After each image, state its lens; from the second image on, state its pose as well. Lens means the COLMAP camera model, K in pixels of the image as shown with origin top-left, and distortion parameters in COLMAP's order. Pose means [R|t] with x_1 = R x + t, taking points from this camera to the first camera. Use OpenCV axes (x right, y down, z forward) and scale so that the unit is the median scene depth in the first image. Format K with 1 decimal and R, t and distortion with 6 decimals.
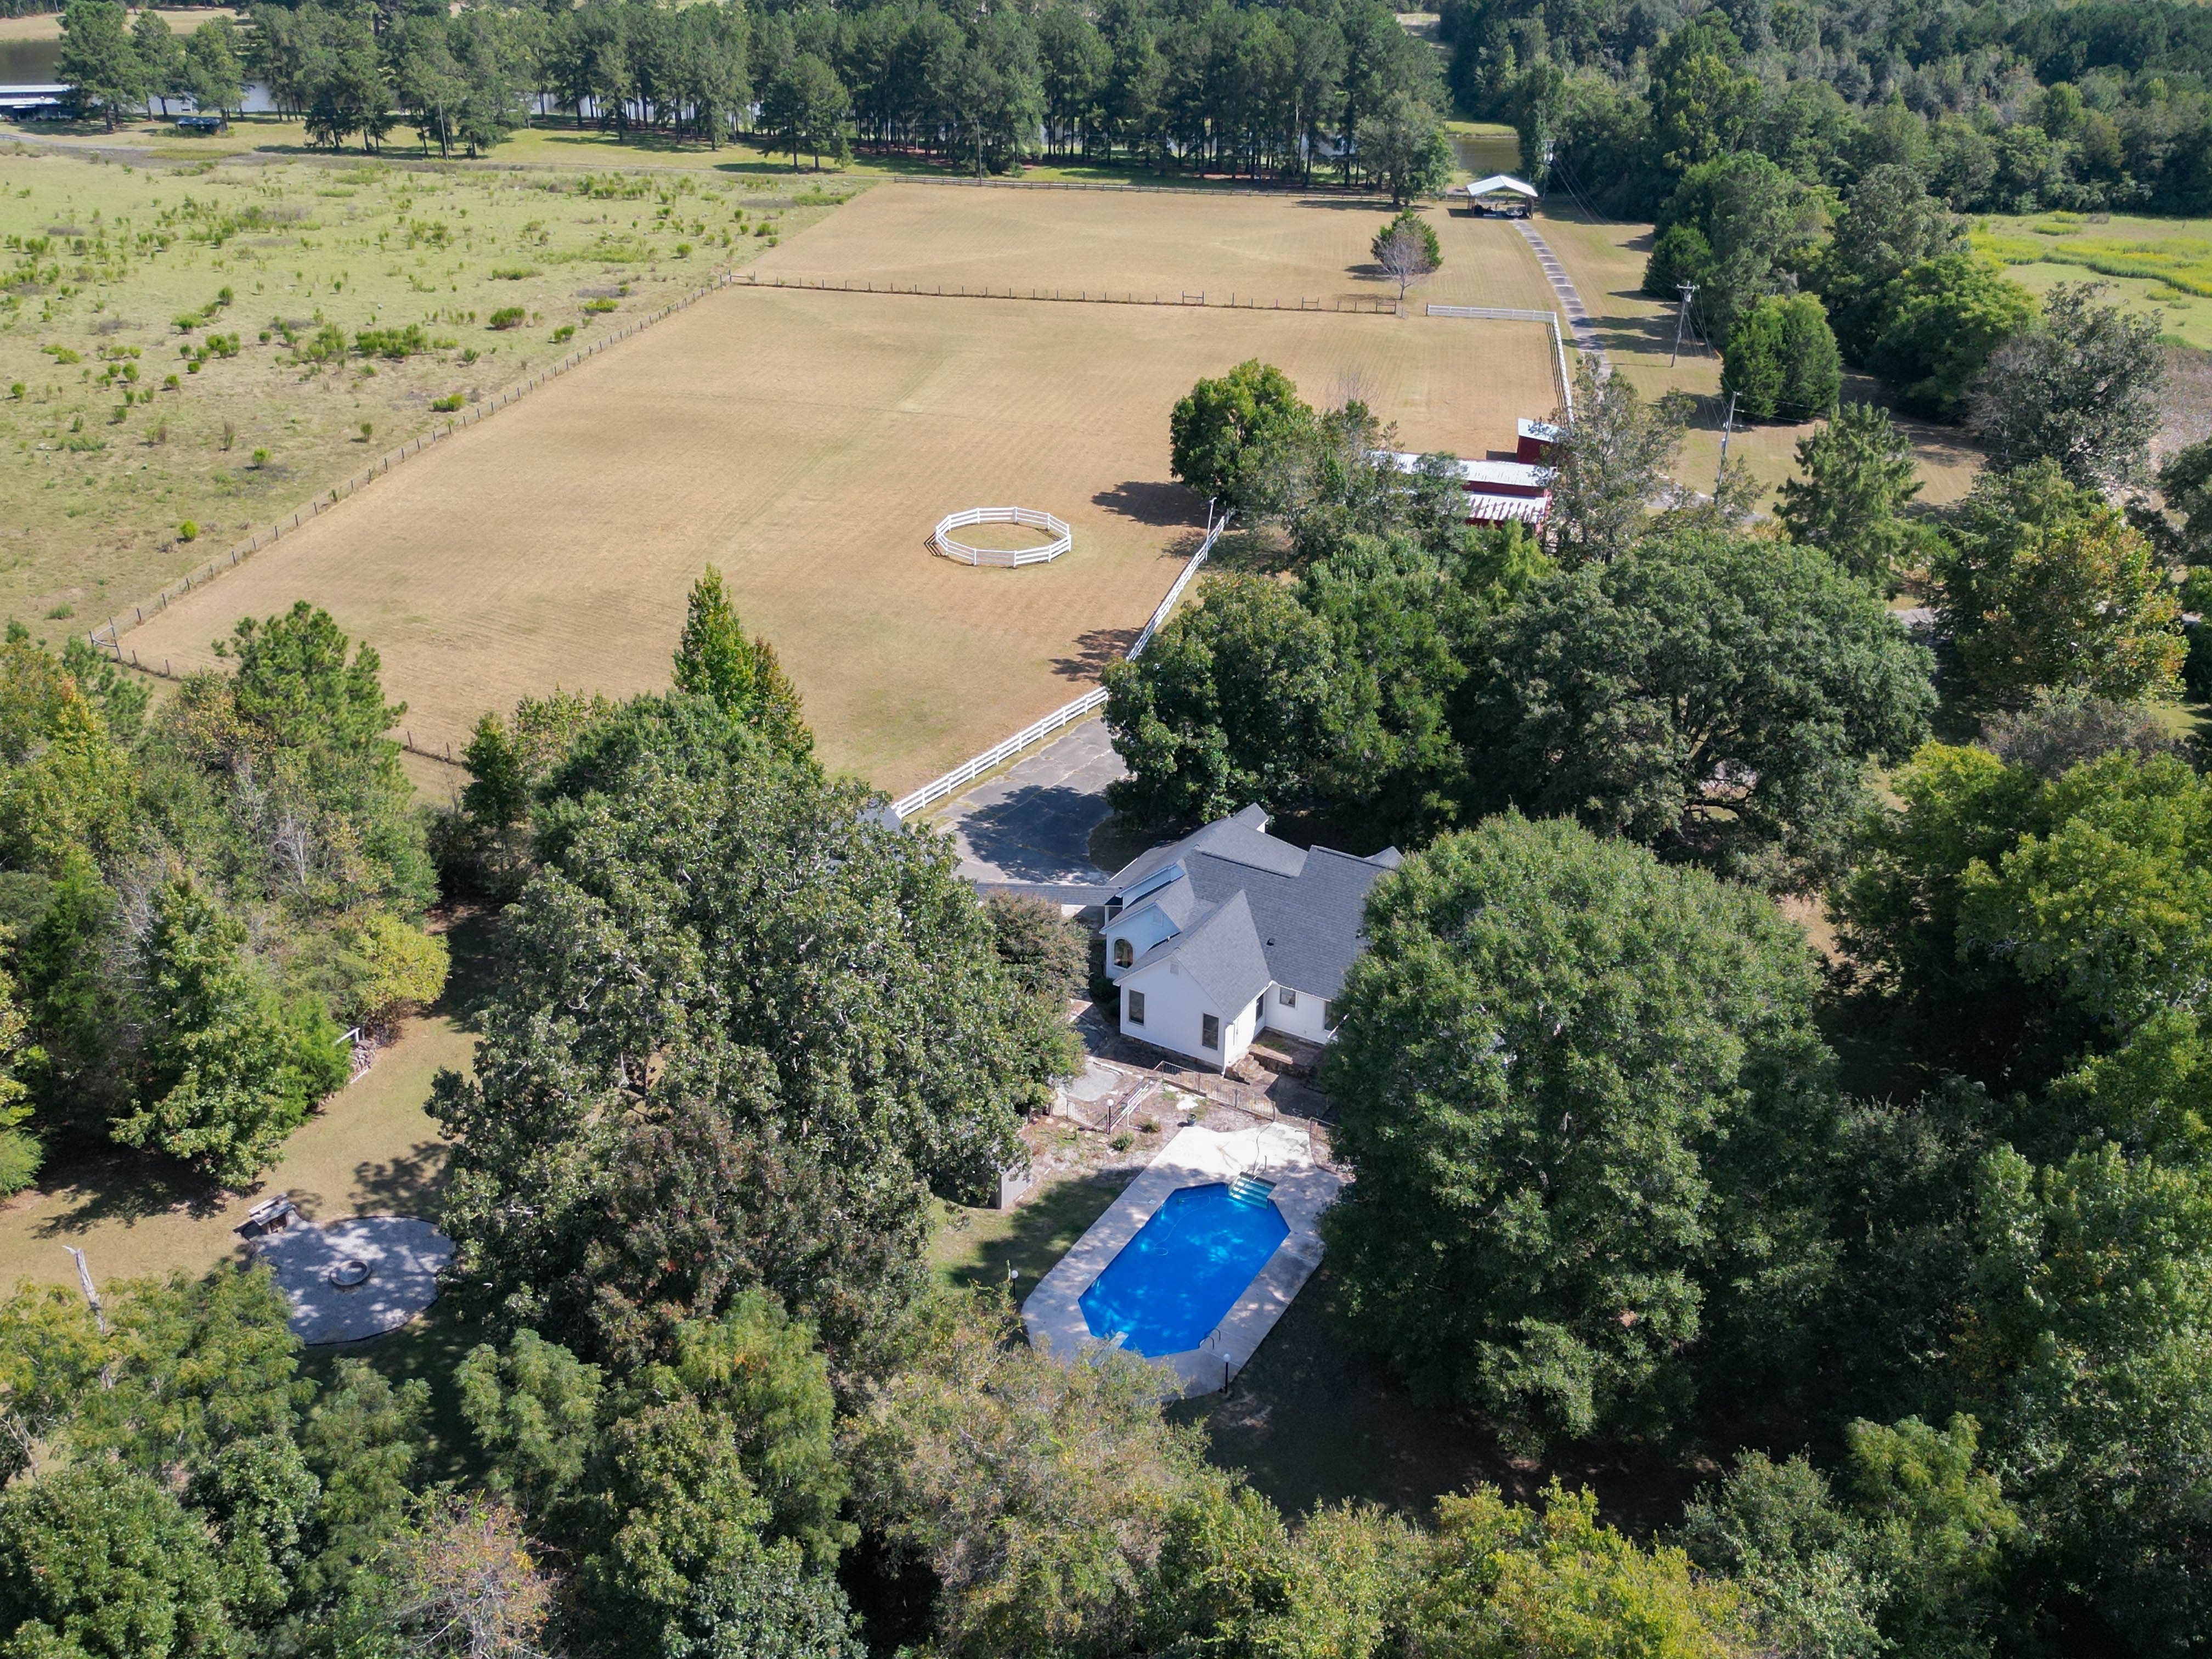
lens RADIAL K [[1973.7, 0, 1094.4], [0, 1973.7, 823.2], [0, 0, 1]] dist [0.070703, -0.065883]
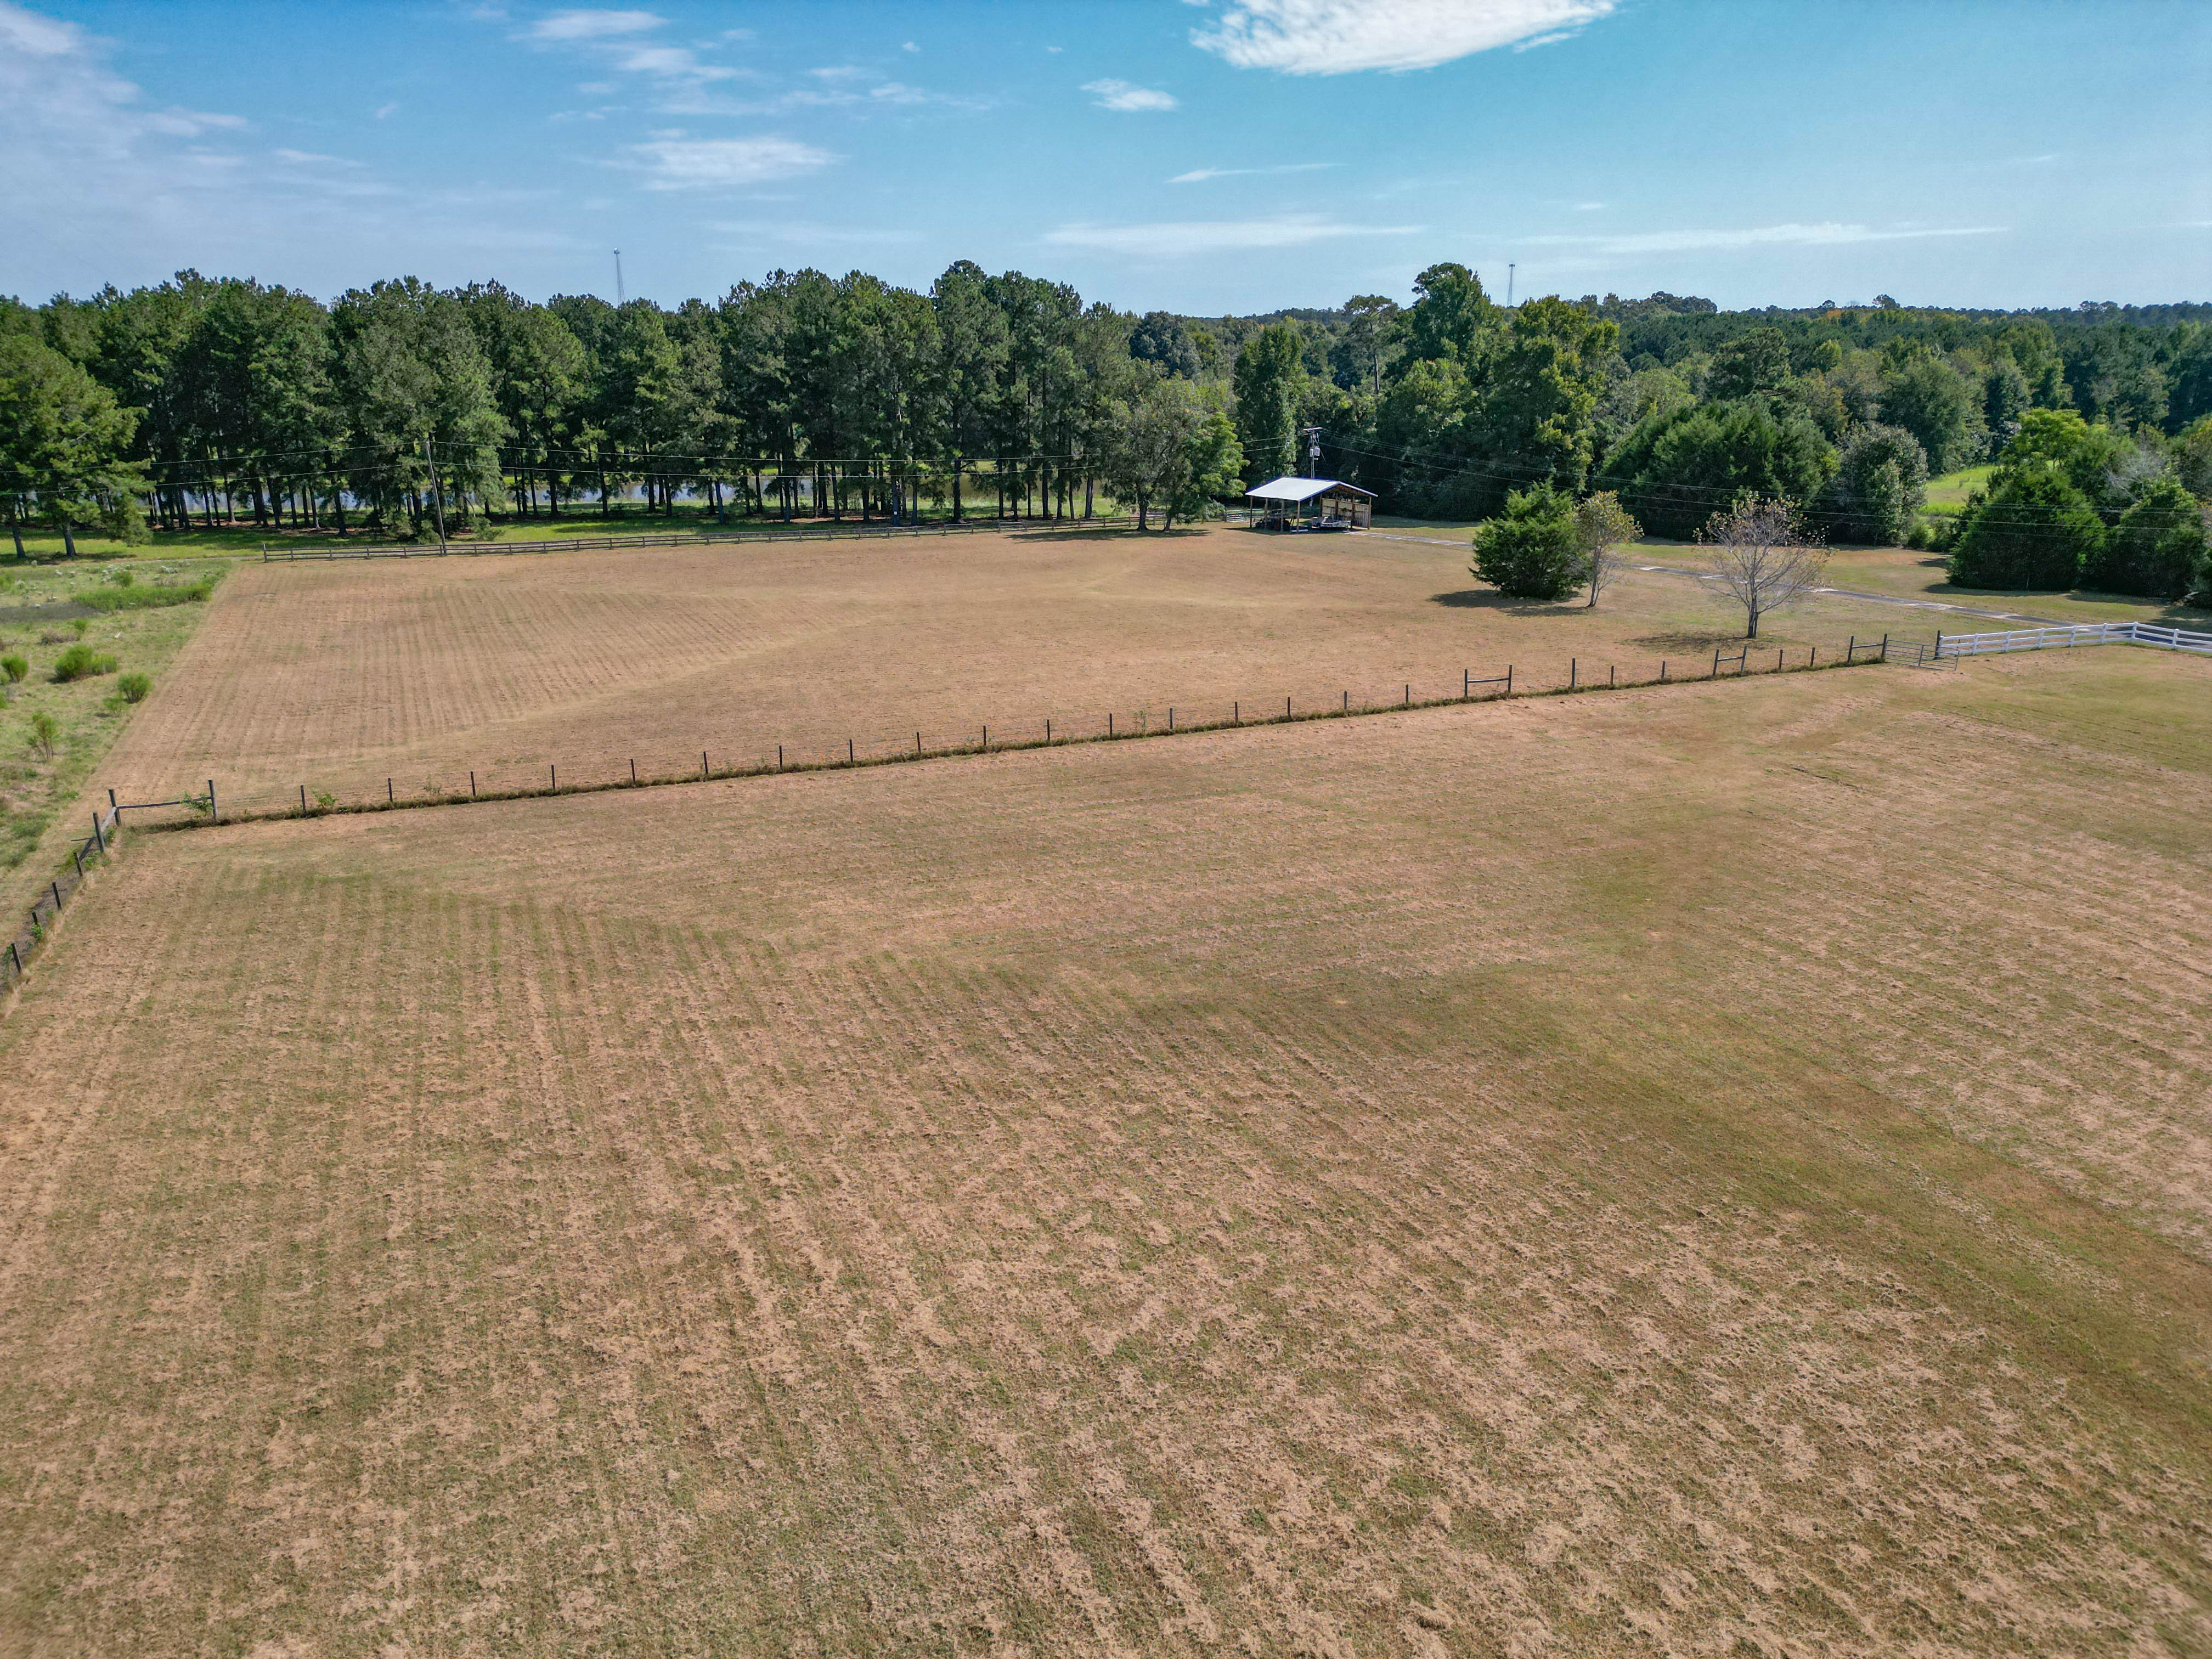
lens RADIAL K [[1550.2, 0, 1096.0], [0, 1550.2, 841.7], [0, 0, 1]] dist [0.064320, -0.052008]
pose [[0.851357, -0.169771, 0.496356, -0.222794], [0.241673, 0.966727, -0.083868, -0.273603], [-0.465603, 0.191357, 0.864058, 0.928847]]
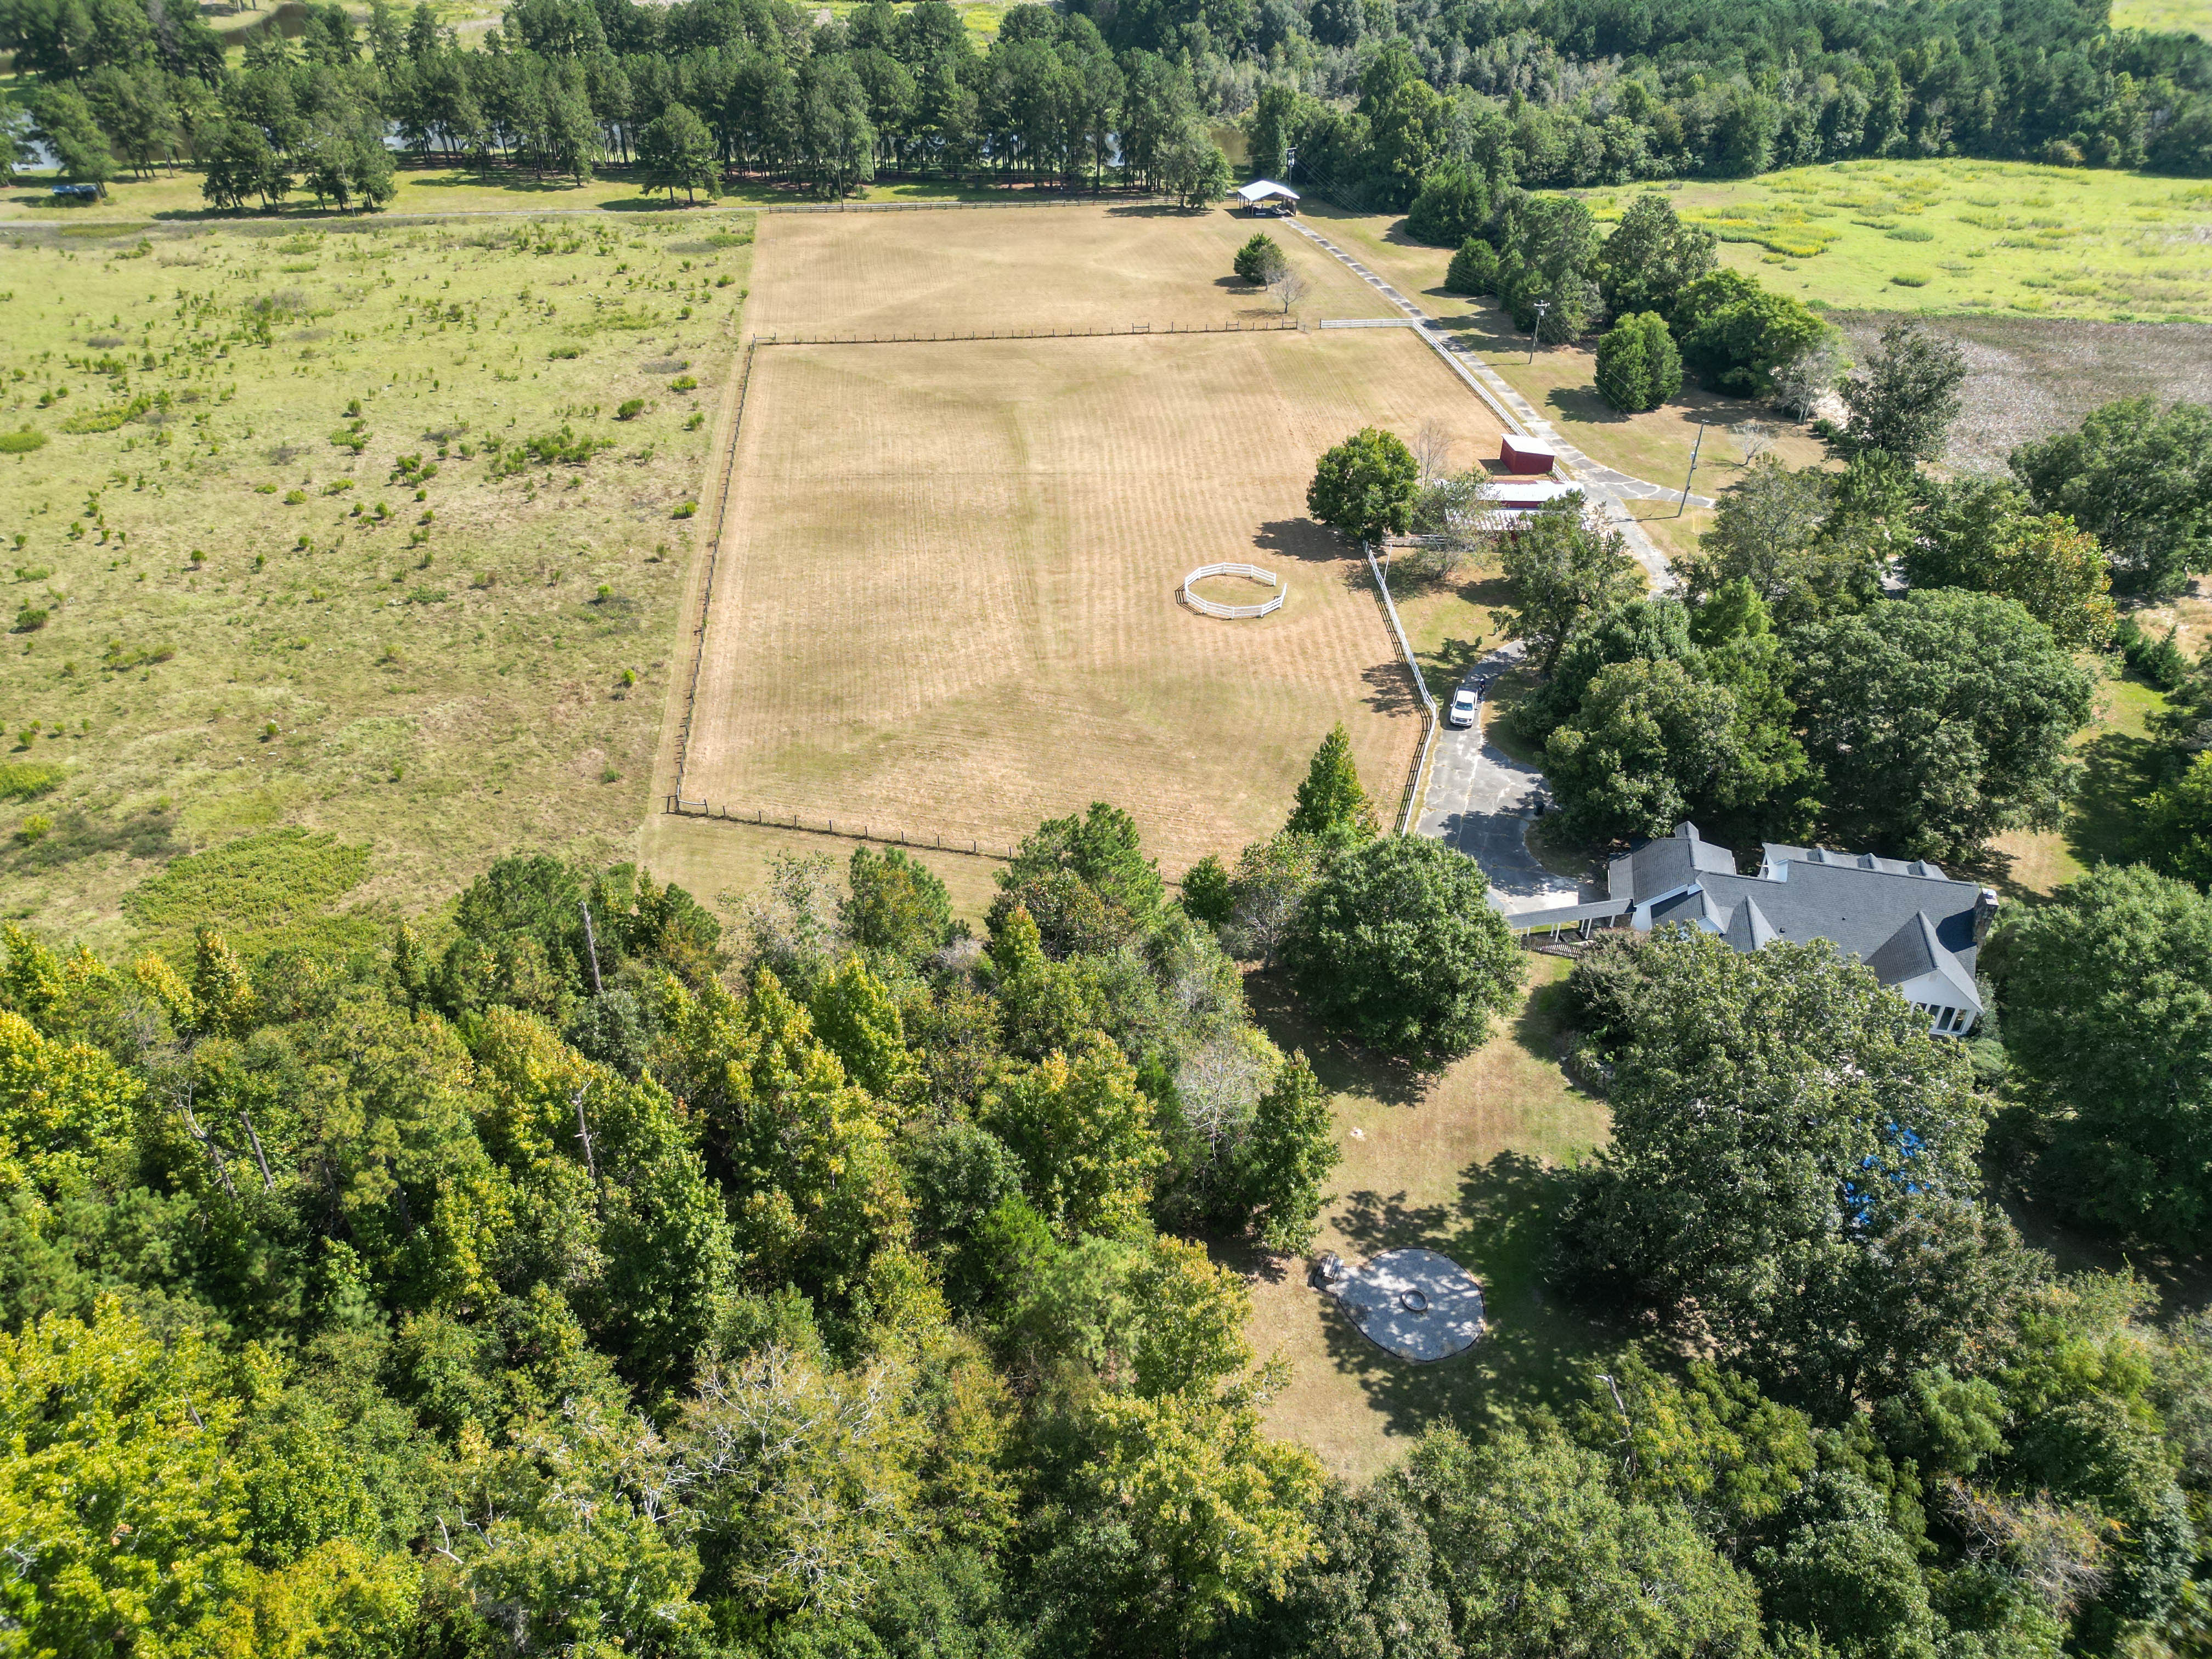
lens RADIAL K [[1550.2, 0, 1101.5], [0, 1550.2, 836.9], [0, 0, 1]] dist [0.064320, -0.052008]
pose [[0.959262, -0.164862, 0.229428, -0.314488], [0.131733, 0.979408, 0.152991, -0.121858], [-0.249926, -0.116535, 0.961226, 0.000905]]
